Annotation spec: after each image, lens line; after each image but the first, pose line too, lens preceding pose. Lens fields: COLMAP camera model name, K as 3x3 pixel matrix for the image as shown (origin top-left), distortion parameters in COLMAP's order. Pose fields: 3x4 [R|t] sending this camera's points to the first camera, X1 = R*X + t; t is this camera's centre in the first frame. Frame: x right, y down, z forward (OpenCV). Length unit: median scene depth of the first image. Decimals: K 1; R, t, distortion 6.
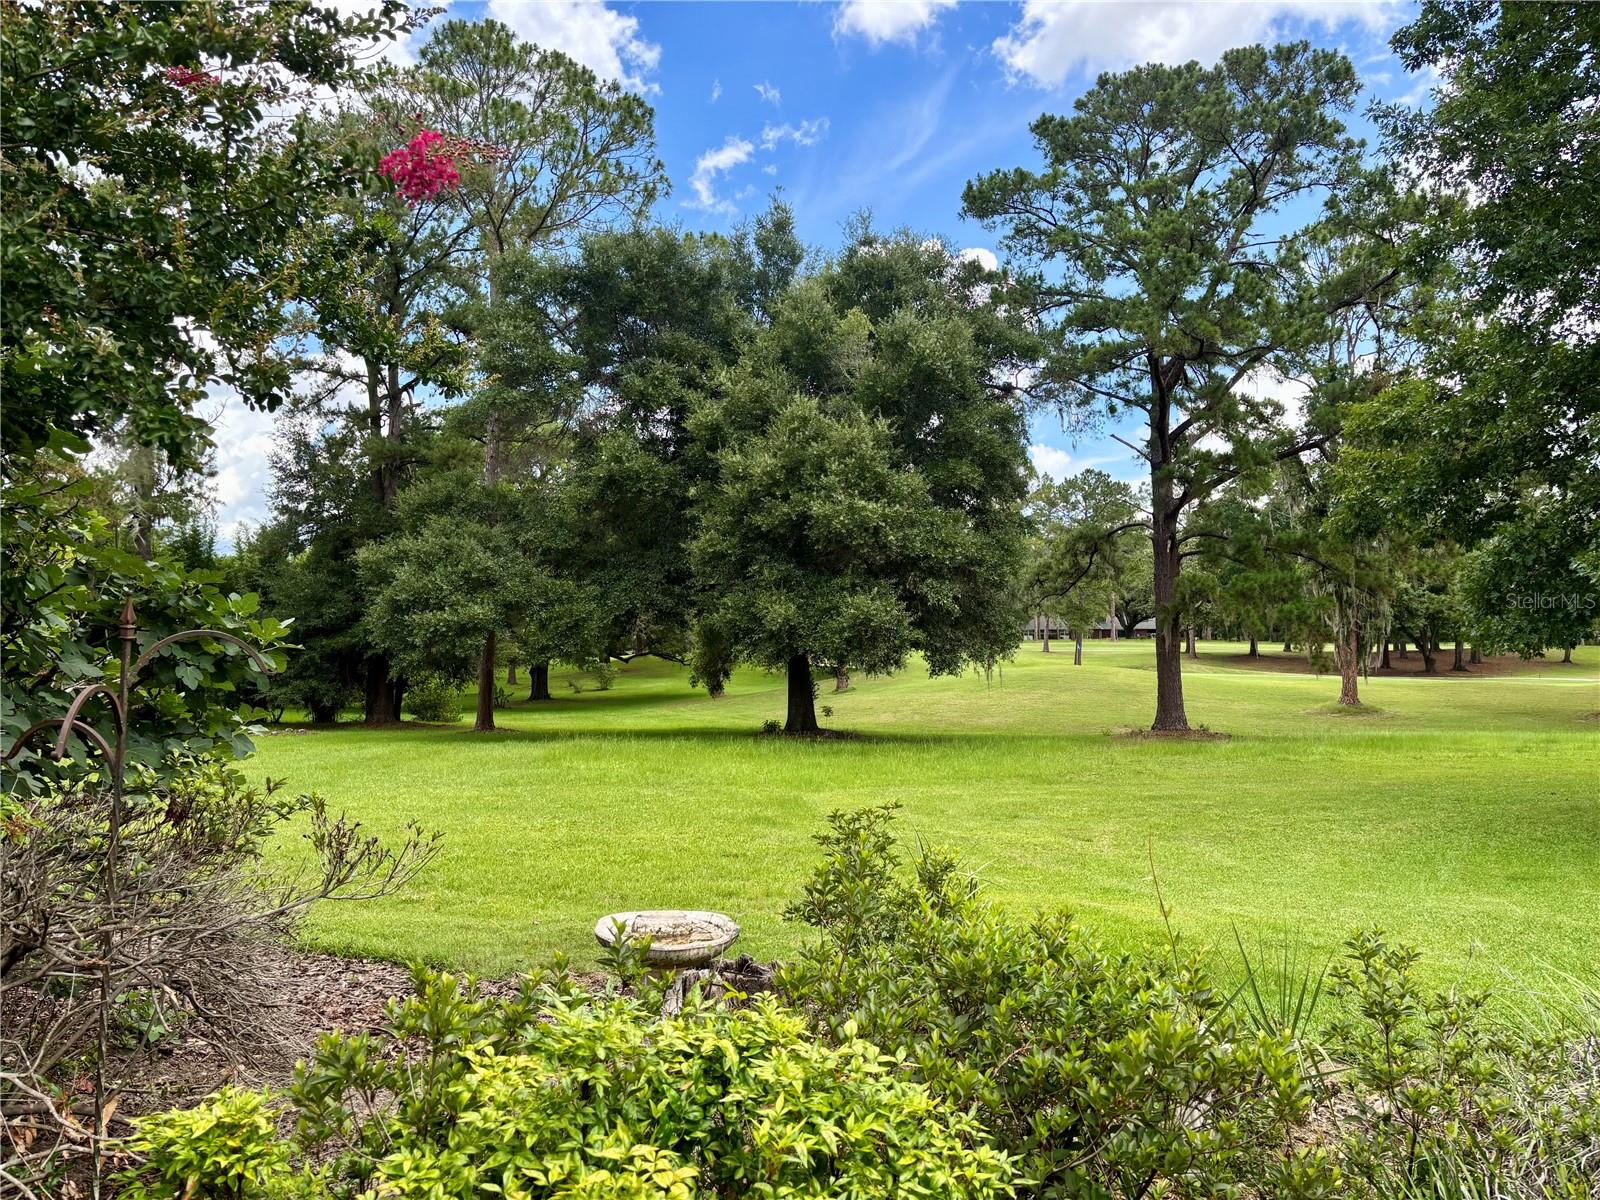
lens RADIAL K [[1223.5, 0, 799.3], [0, 1223.5, 600.4], [0, 0, 1]] dist [0.044790, -0.015307]
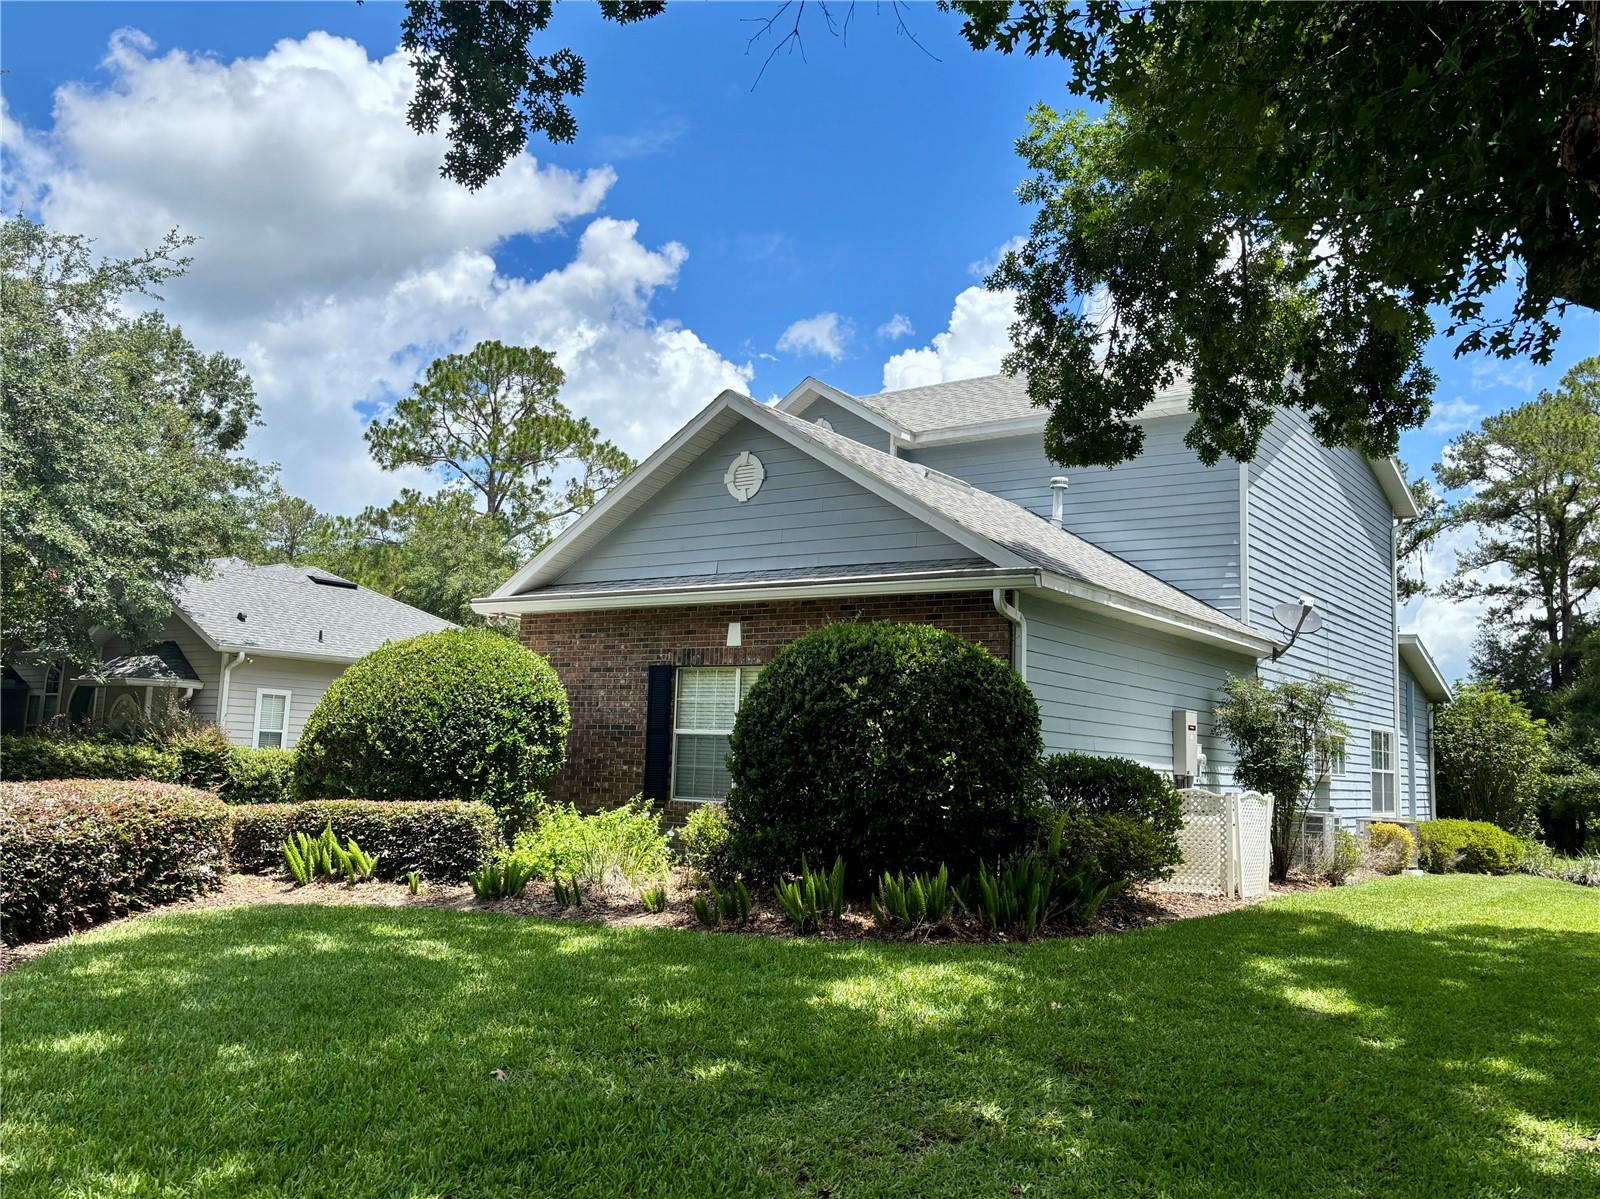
lens RADIAL K [[1223.5, 0, 799.2], [0, 1223.5, 599.0], [0, 0, 1]] dist [0.044790, -0.015307]
pose [[0.600708, -0.079933, -0.795462, 0.247719], [-0.008098, 0.994330, -0.106032, -0.025294], [0.799427, 0.070136, 0.596655, -0.481710]]
